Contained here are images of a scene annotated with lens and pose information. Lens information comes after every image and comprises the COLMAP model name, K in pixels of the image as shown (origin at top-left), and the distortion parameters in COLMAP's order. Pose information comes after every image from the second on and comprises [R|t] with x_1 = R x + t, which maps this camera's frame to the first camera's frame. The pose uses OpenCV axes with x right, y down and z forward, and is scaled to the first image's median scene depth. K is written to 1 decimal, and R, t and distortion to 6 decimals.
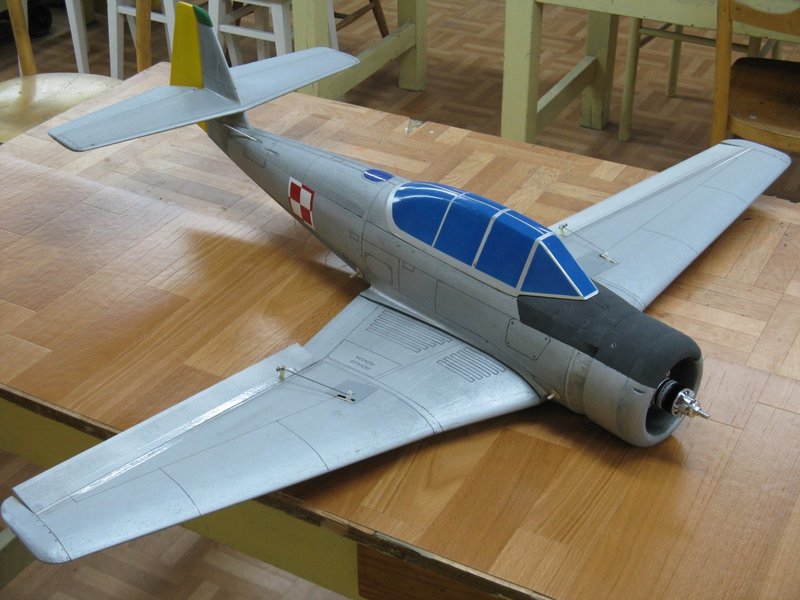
lens RADIAL K [[1169.3, 0, 400.0], [0, 1169.3, 300.0], [0, 0, 1]] dist [-0.023167, -0.037655]
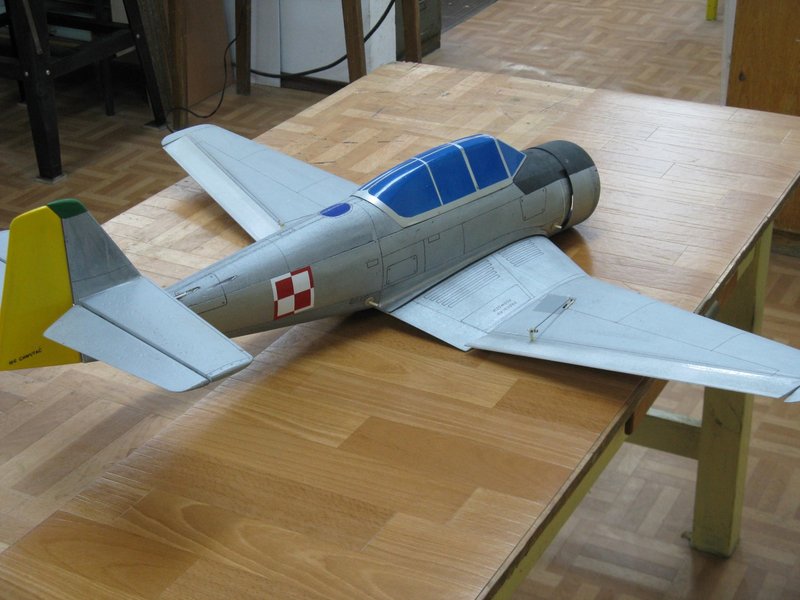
lens RADIAL K [[1397.9, 0, 400.0], [0, 1397.9, 300.0], [0, 0, 1]] dist [0.023941, 0.027793]
pose [[-0.017125, -0.438850, 0.898397, -1.147631], [0.552046, 0.745007, 0.374445, -0.473721], [-0.833637, 0.502369, 0.229507, 0.720564]]
